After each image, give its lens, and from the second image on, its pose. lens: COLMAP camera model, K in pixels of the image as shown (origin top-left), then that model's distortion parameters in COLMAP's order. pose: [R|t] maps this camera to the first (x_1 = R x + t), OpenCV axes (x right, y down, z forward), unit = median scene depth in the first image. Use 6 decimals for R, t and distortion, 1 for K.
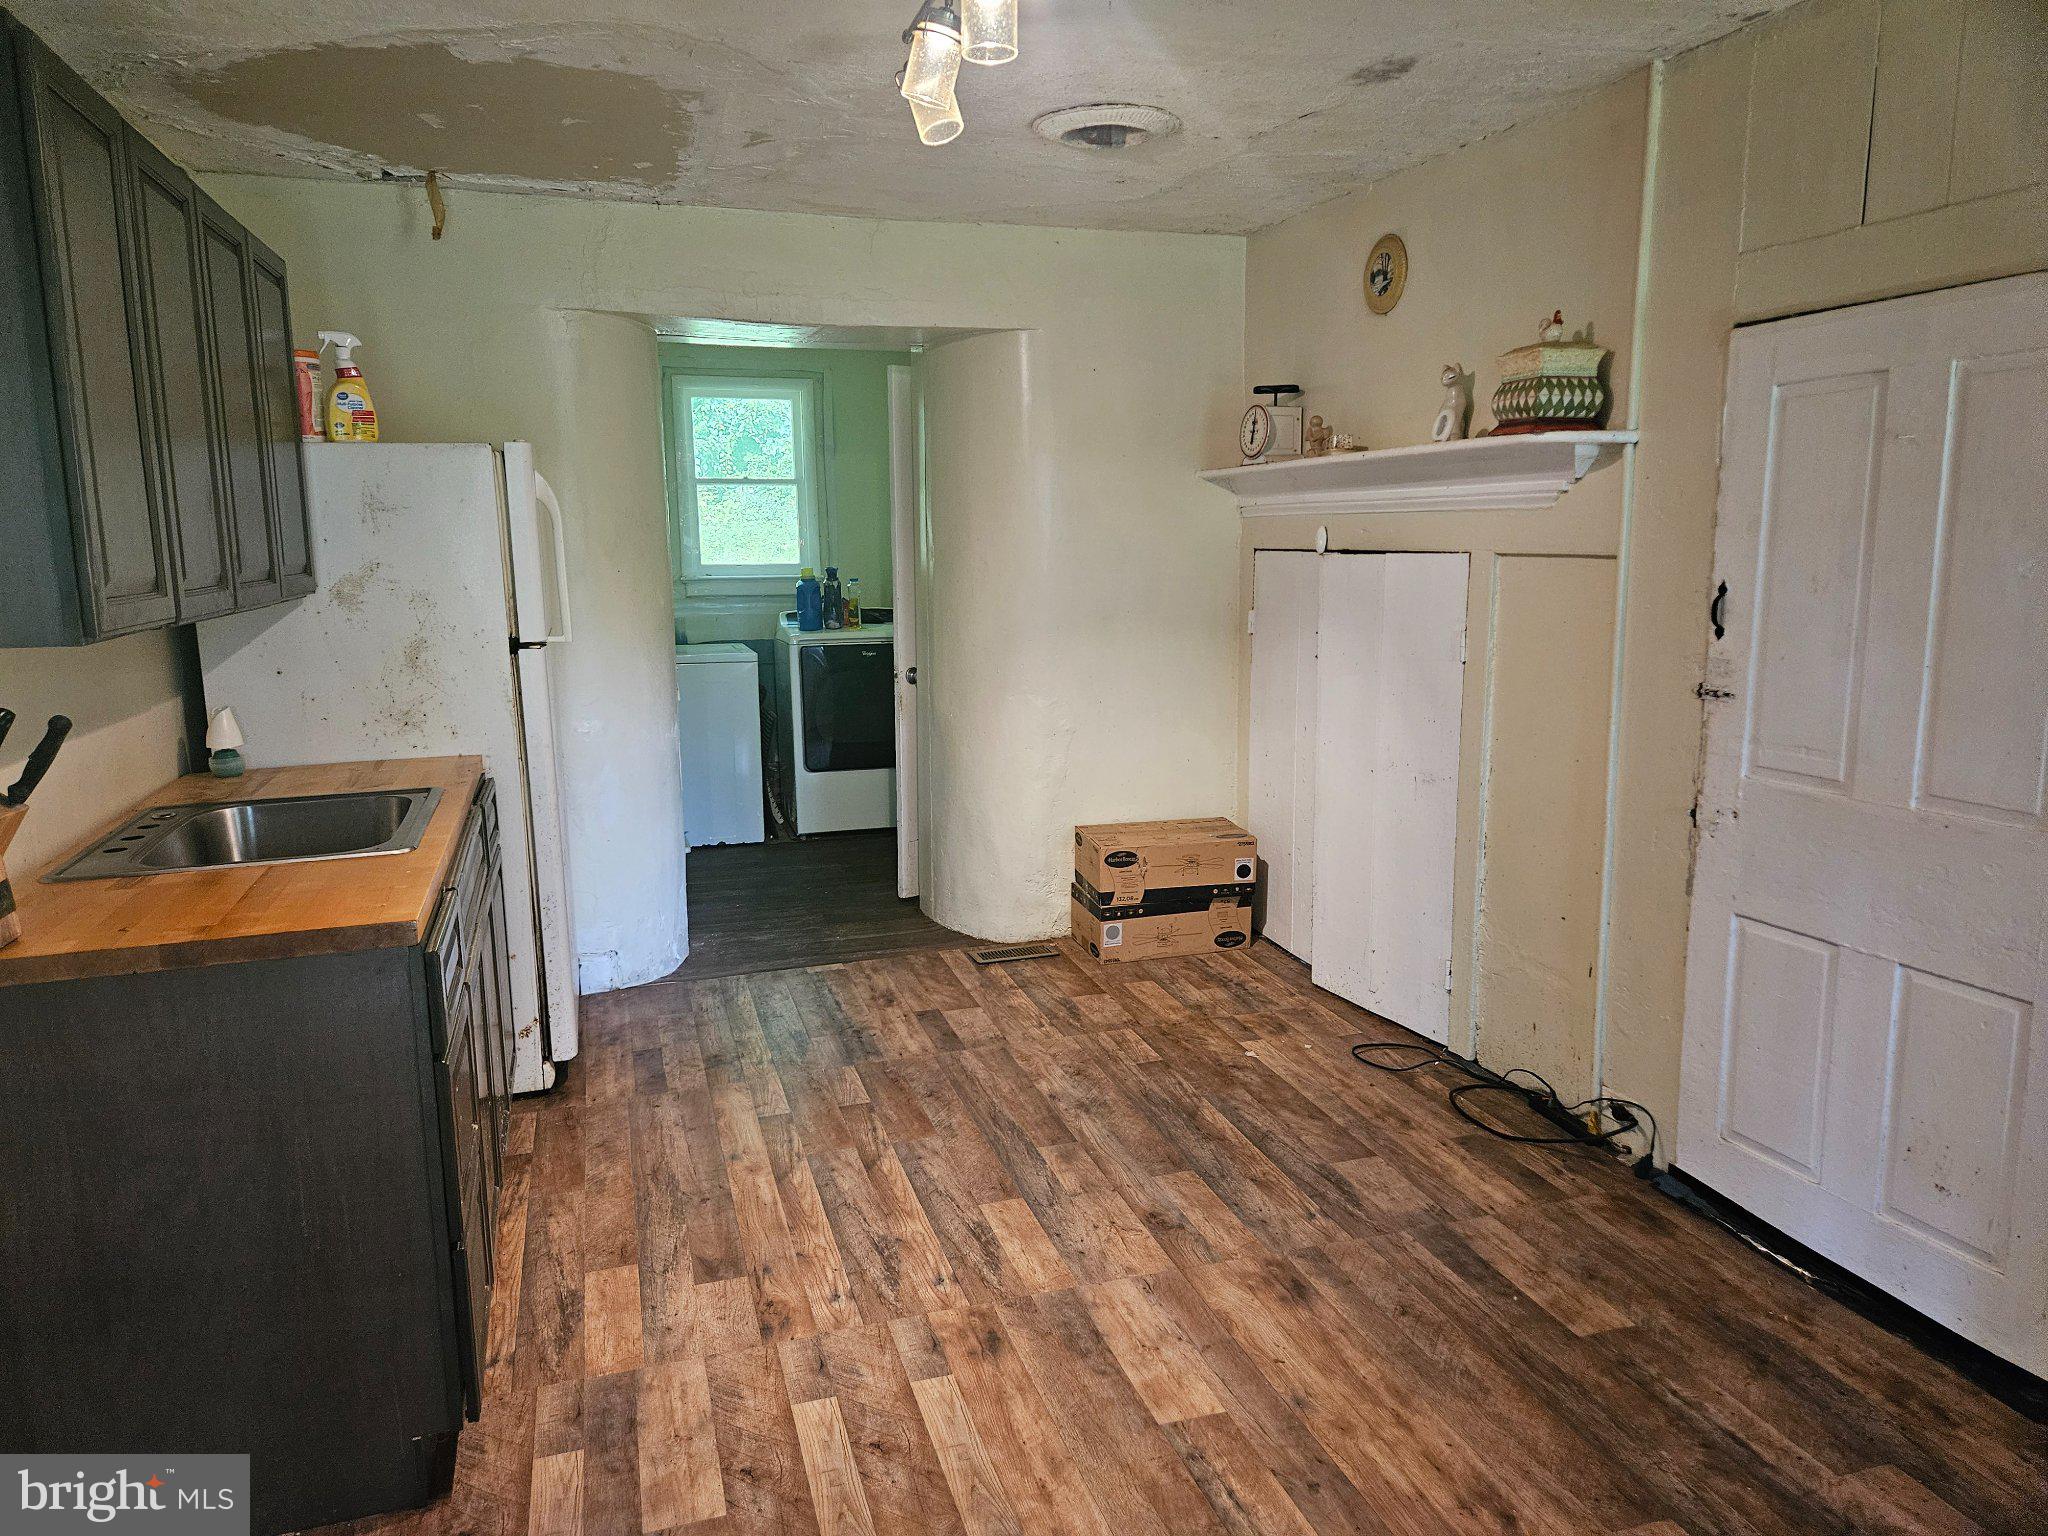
lens RADIAL K [[1496.4, 0, 1024.0], [0, 1496.4, 768.0], [0, 0, 1]] dist [0.010451, 0.001638]
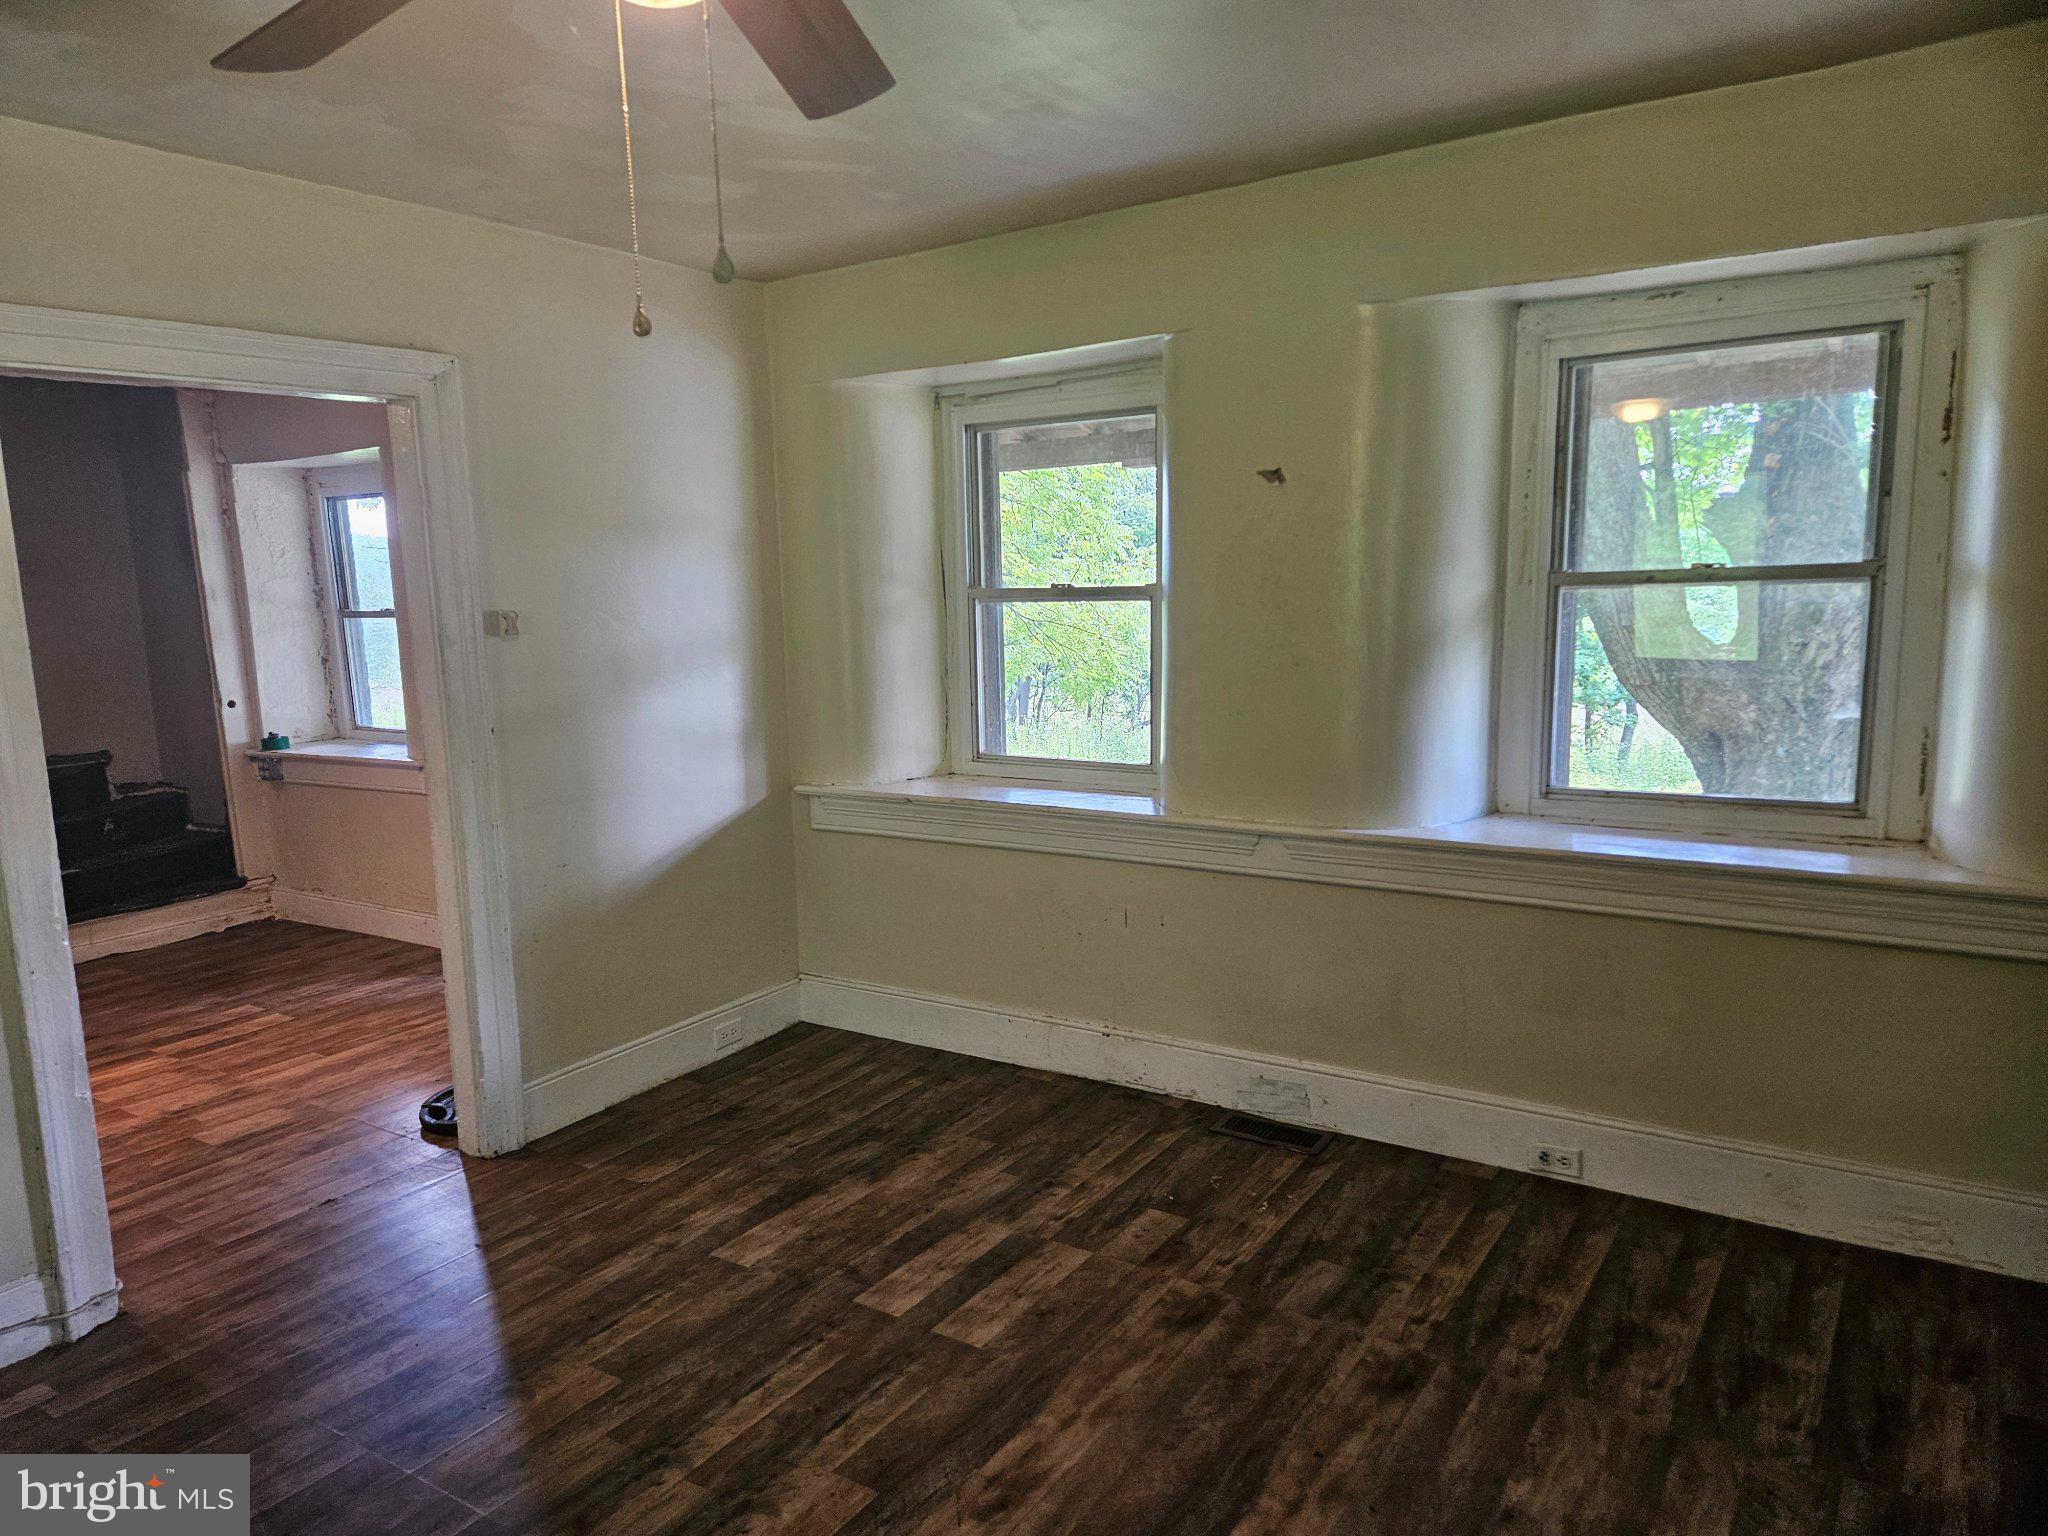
lens RADIAL K [[1356.1, 0, 1024.0], [0, 1356.1, 768.0], [0, 0, 1]] dist [0.067859, -0.000017]
pose [[0.637331, 0.103677, -0.763584, 0.811682], [-0.124515, 0.991742, 0.030729, -0.060028], [0.760464, 0.075493, 0.644977, 0.241430]]
